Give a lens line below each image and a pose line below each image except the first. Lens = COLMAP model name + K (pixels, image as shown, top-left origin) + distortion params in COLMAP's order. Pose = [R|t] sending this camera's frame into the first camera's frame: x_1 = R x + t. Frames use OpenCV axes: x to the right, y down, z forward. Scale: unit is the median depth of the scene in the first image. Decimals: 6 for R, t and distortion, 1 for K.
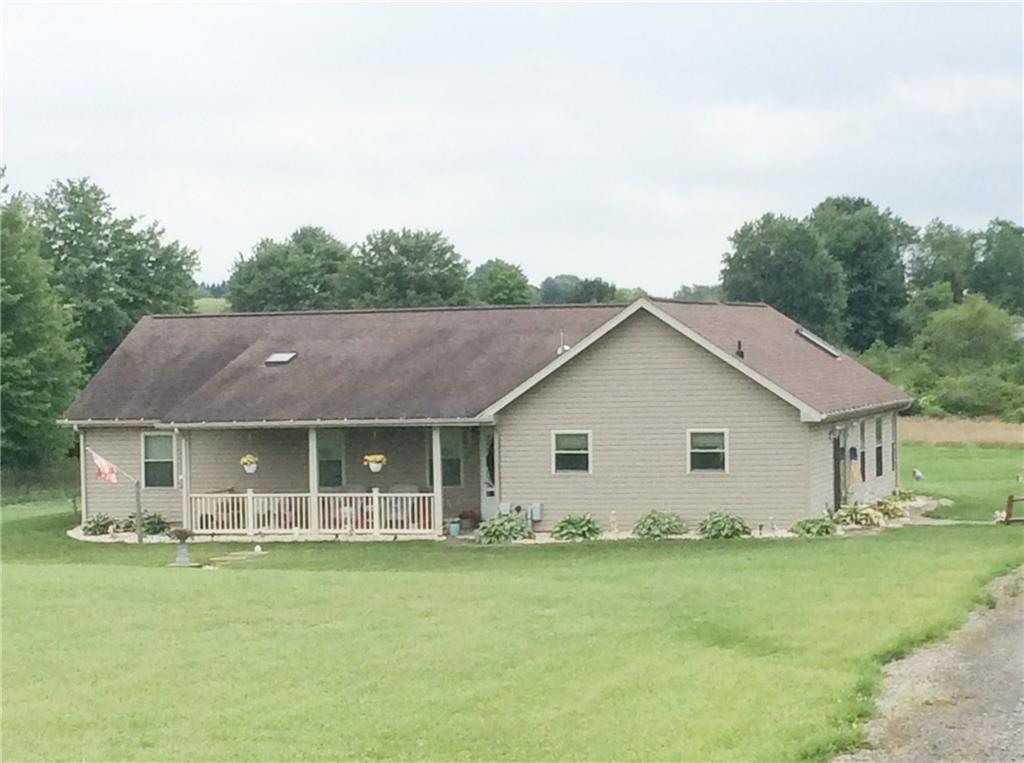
lens RADIAL K [[2444.9, 0, 512.0], [0, 2444.9, 381.5], [0, 0, 1]] dist [0.419712, 0.041815]
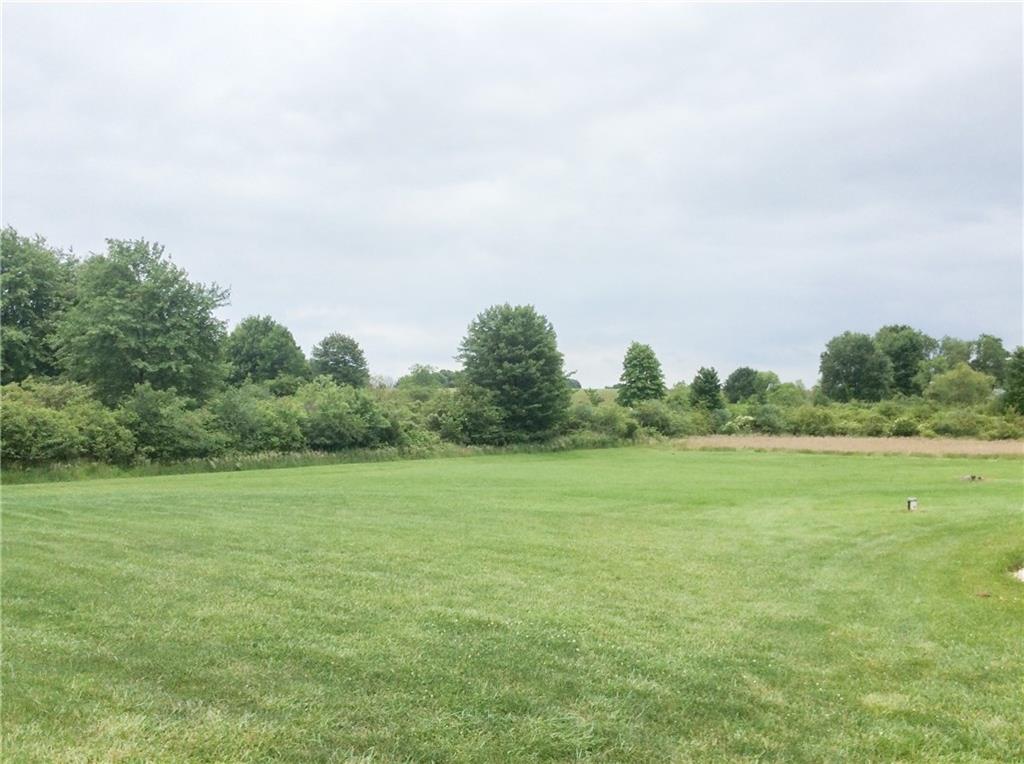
lens RADIAL K [[974.4, 0, 512.0], [0, 974.4, 382.0], [0, 0, 1]] dist [0.055090, -0.007886]
pose [[0.965154, -0.019986, -0.260917, 0.054968], [0.006526, 0.998607, -0.052352, 0.006839], [0.261600, 0.048825, 0.963941, 0.237048]]
